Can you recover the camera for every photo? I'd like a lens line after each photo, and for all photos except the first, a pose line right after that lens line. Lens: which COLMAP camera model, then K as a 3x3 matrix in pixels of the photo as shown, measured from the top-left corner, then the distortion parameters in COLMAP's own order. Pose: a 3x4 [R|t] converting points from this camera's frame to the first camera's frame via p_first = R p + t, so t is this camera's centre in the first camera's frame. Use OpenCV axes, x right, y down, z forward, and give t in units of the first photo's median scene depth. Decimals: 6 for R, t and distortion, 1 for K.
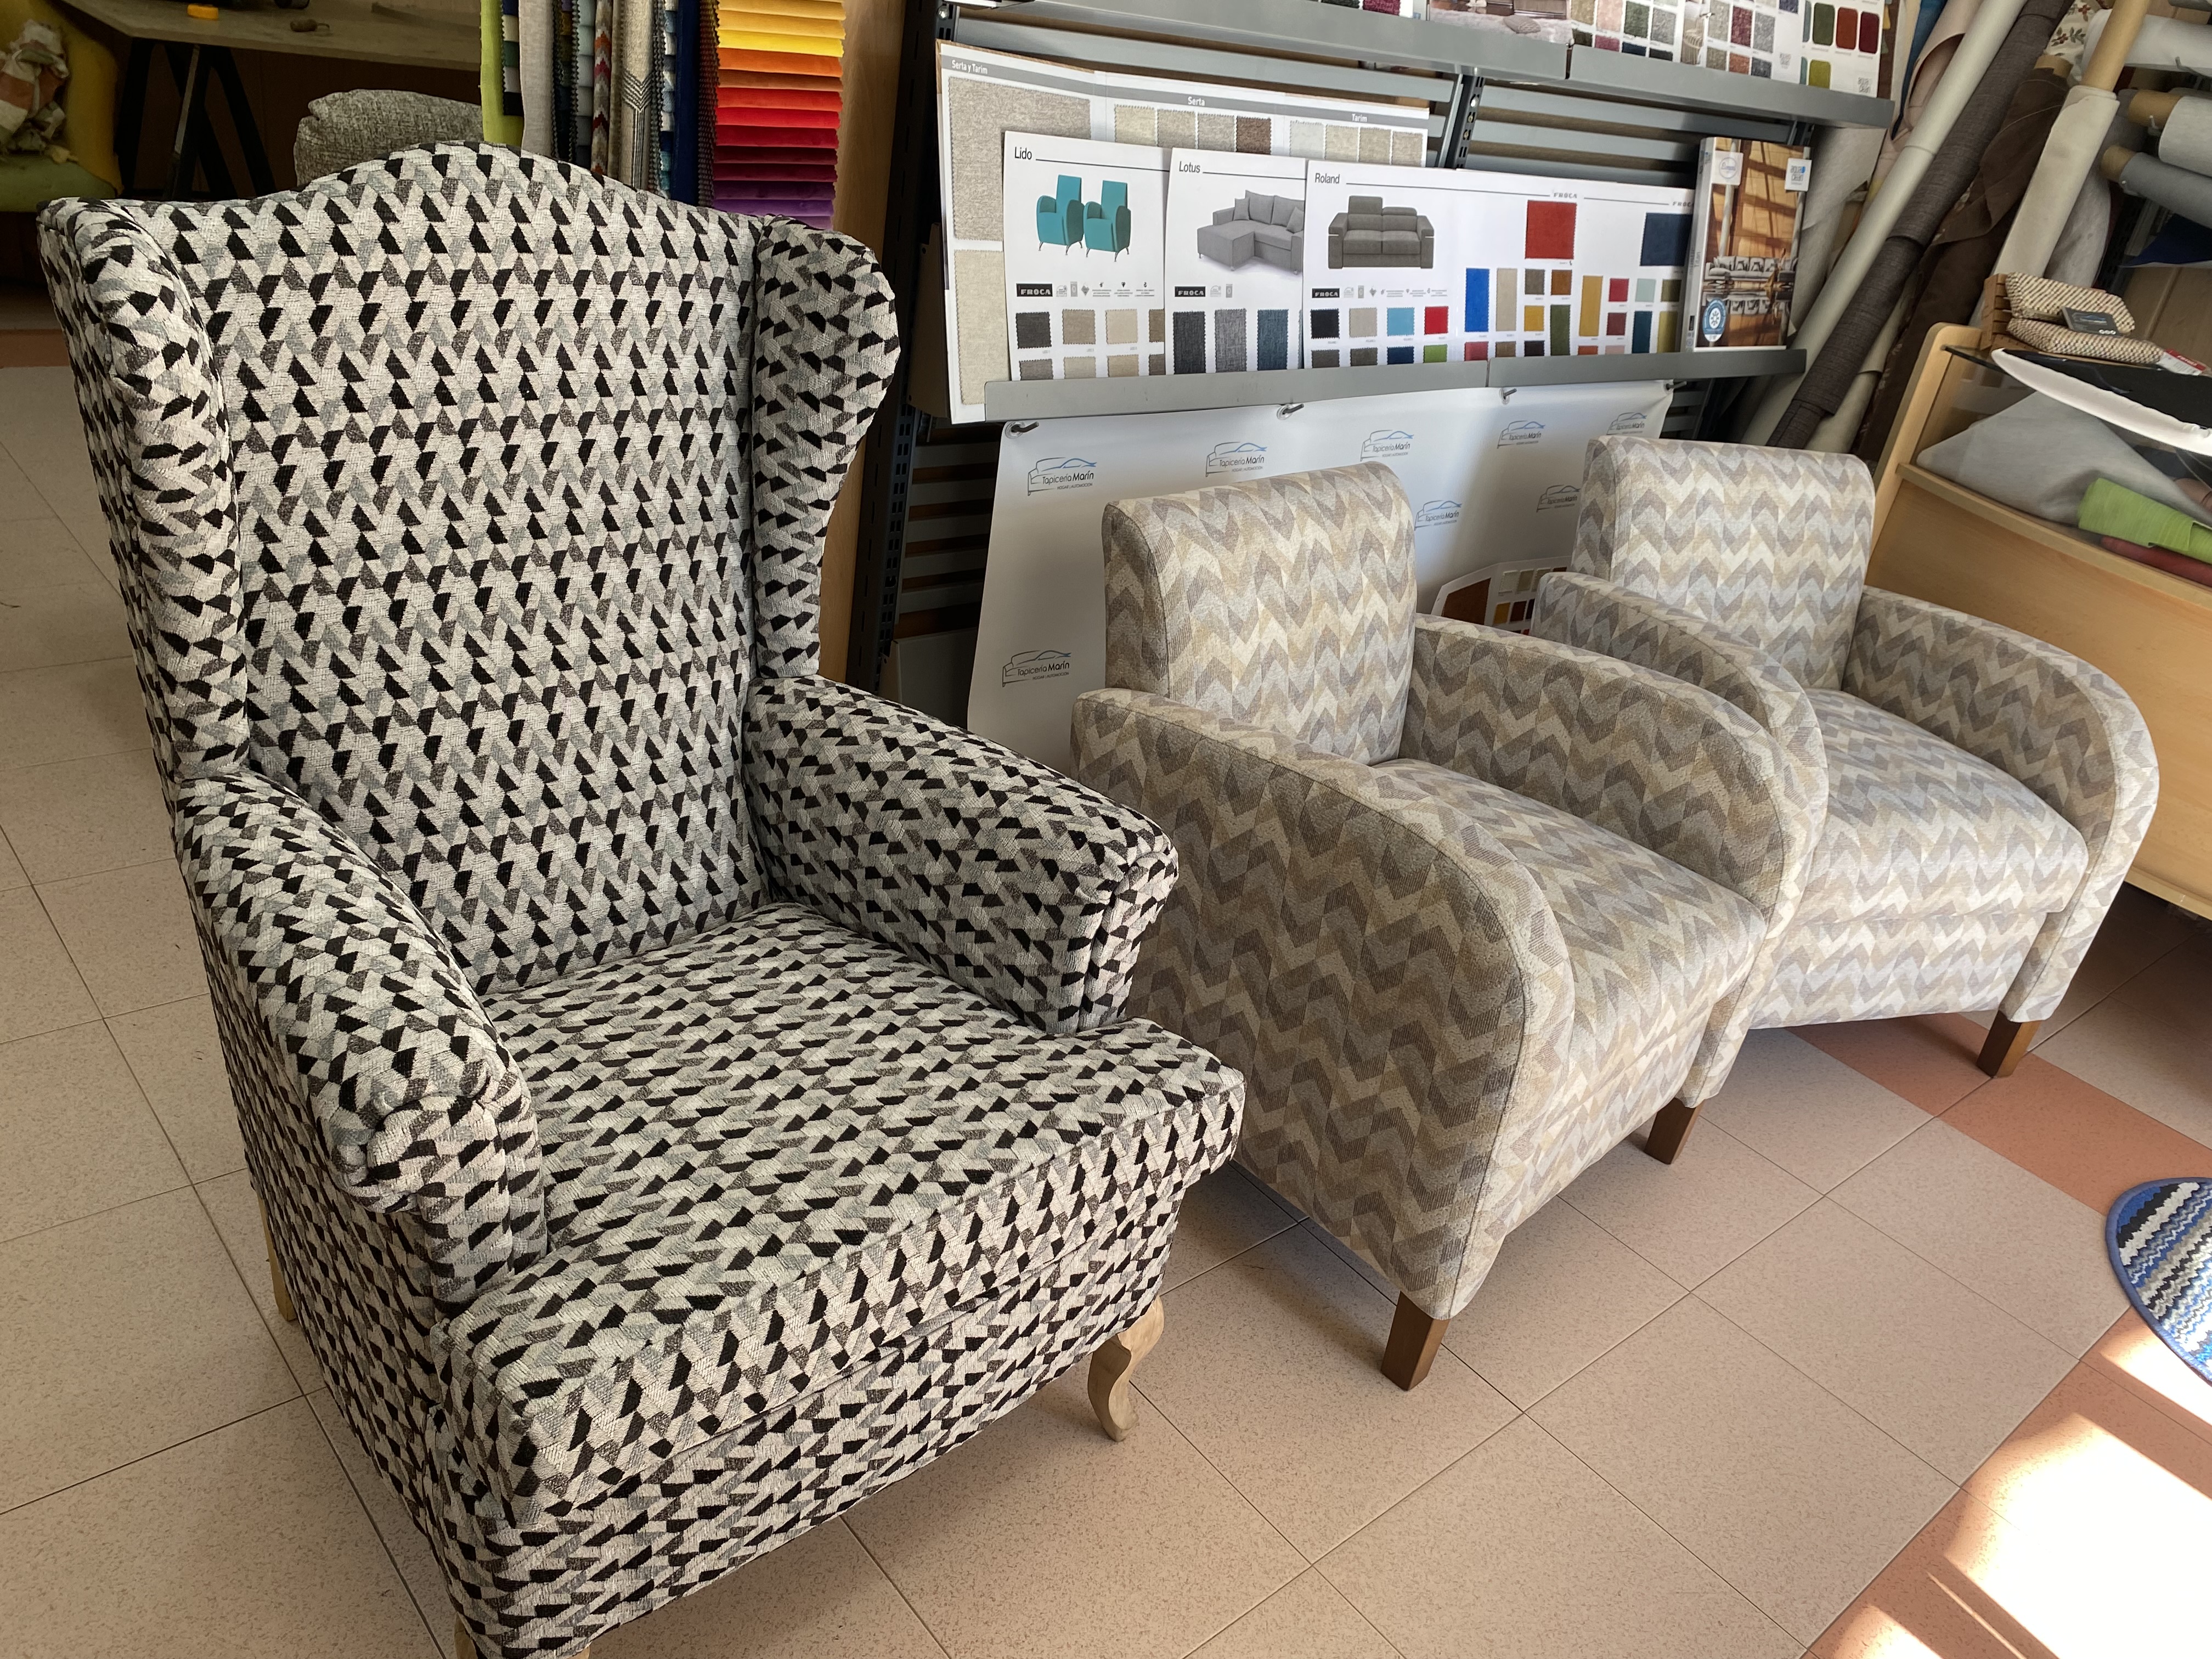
lens RADIAL K [[1669.9, 0, 1047.9], [0, 1669.9, 819.7], [0, 0, 1]] dist [0.048930, -0.036214]
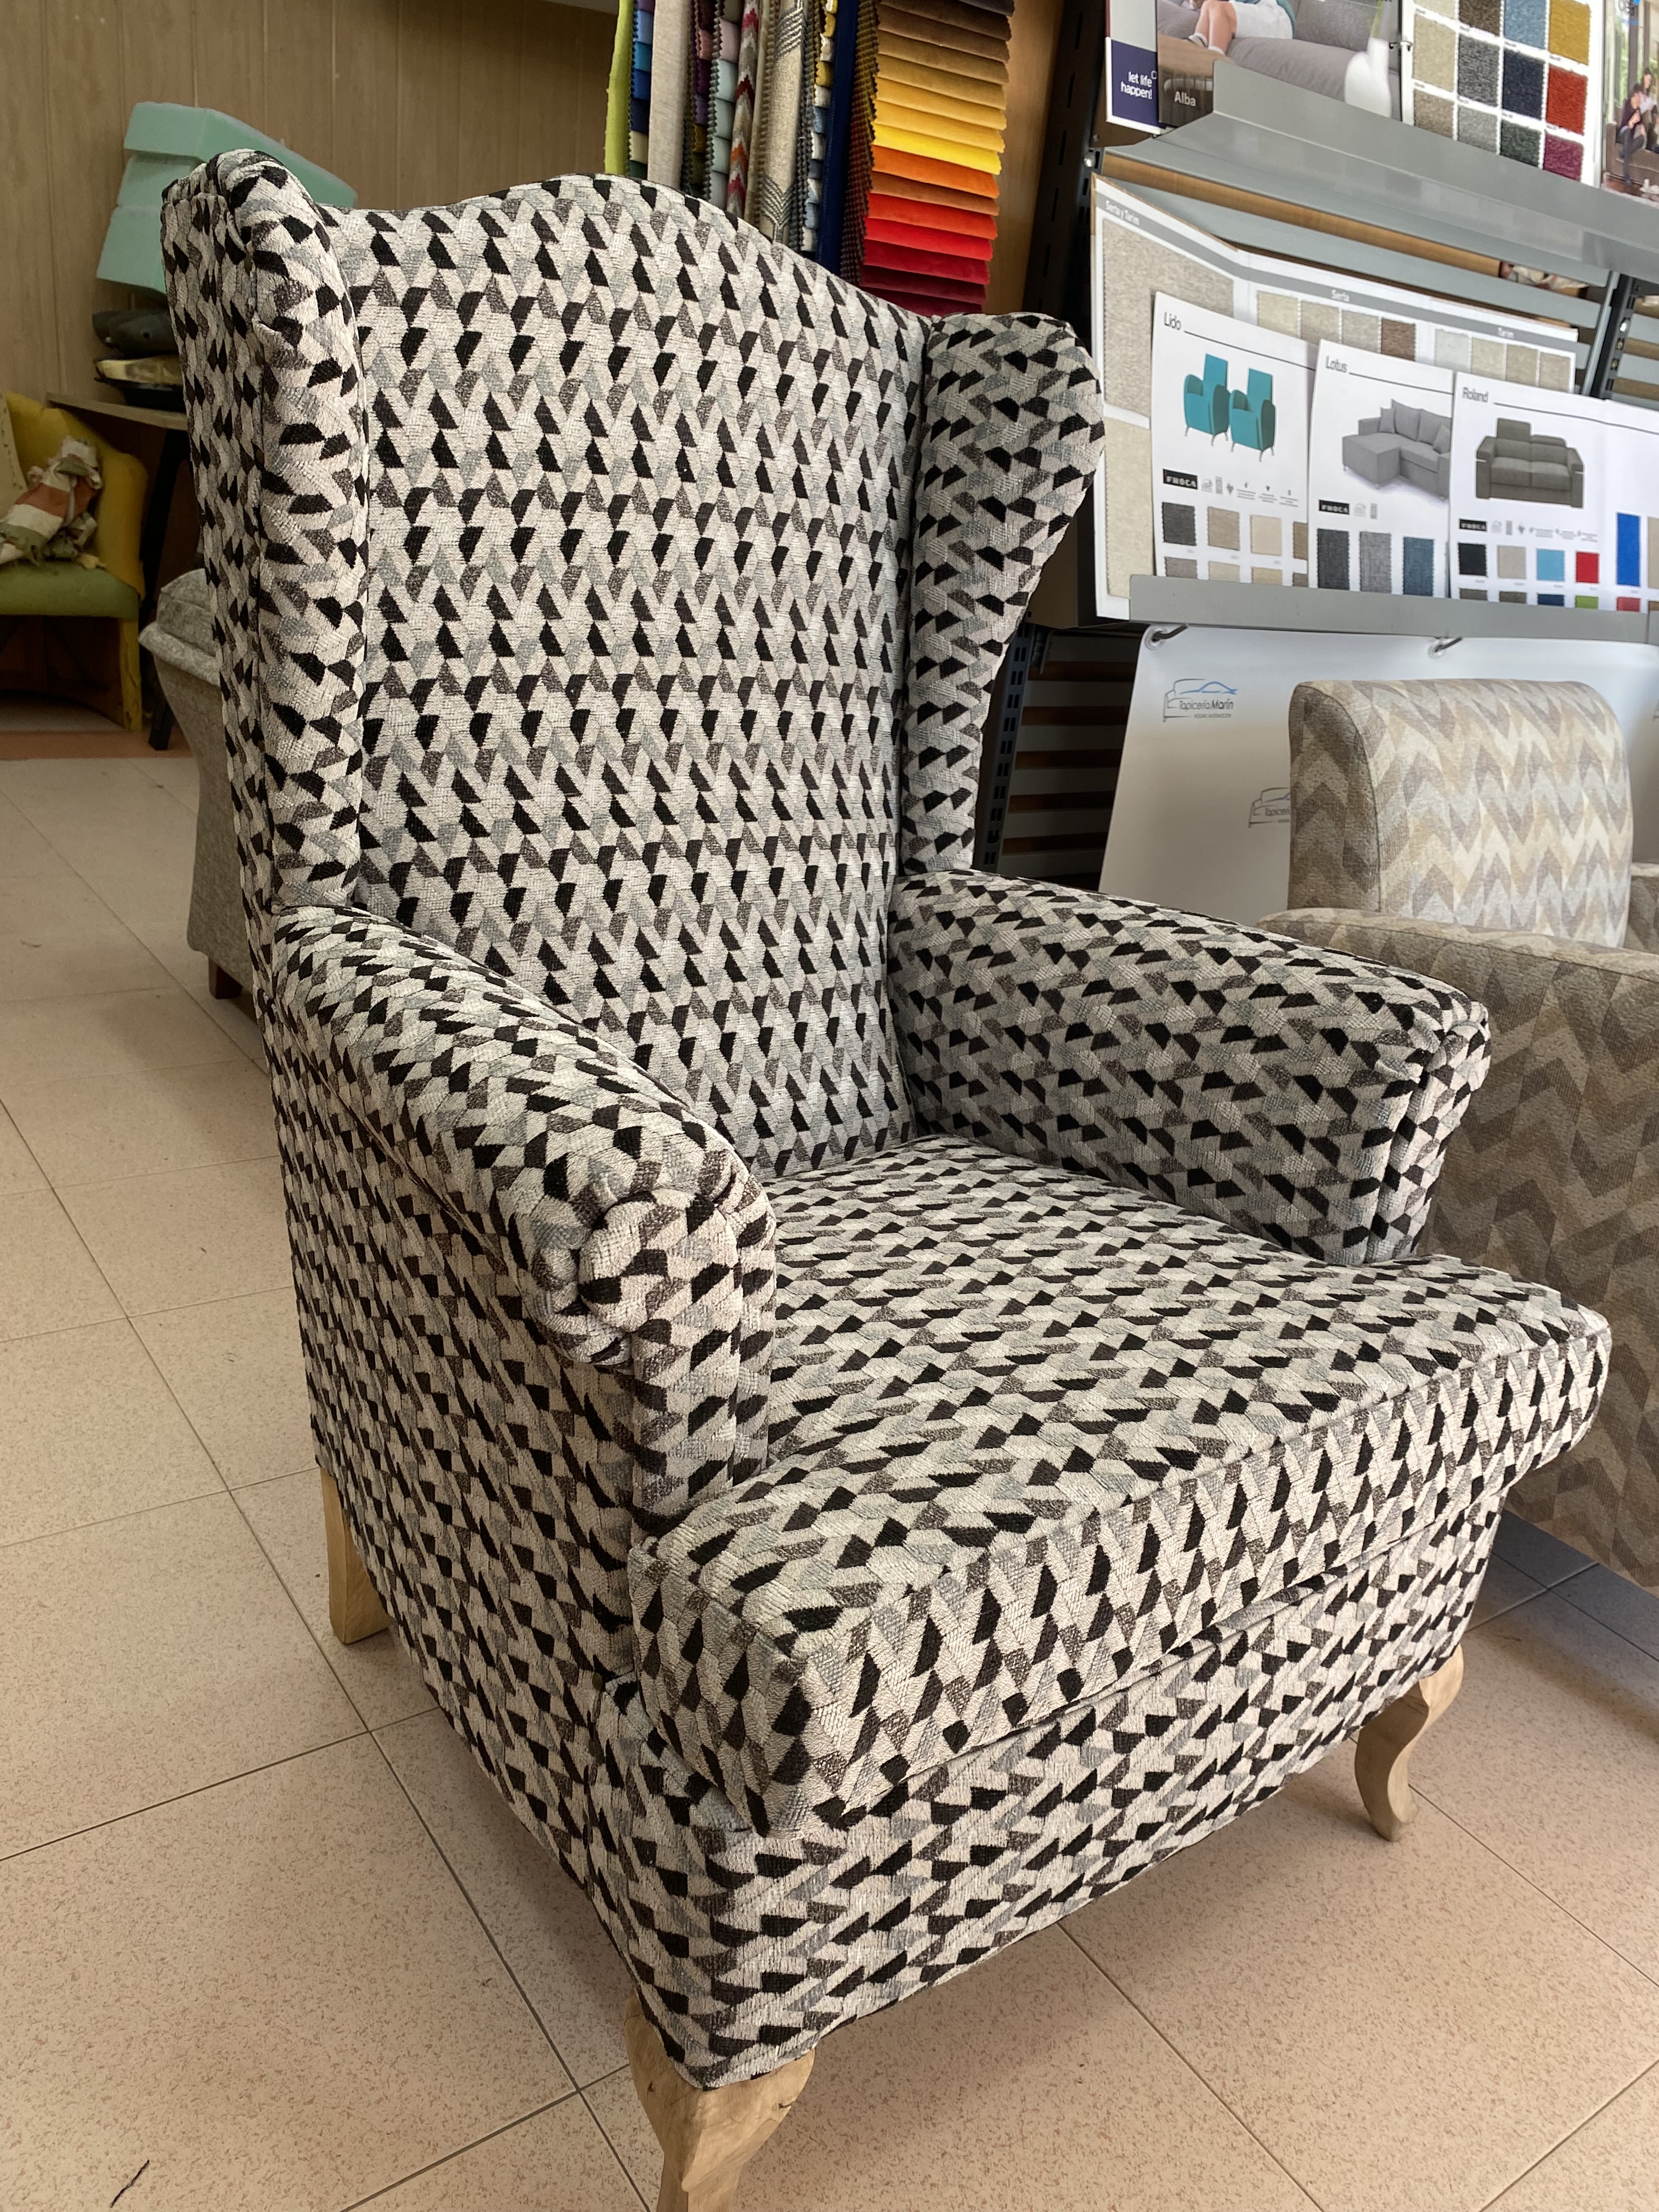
lens RADIAL K [[1669.6, 0, 794.0], [0, 1669.6, 1099.4], [0, 0, 1]] dist [0.041082, -0.030281]
pose [[0.994774, -0.009584, -0.101655, -0.168989], [-0.002322, 0.993204, -0.116362, 0.147383], [0.102079, 0.115990, 0.987991, 0.213806]]
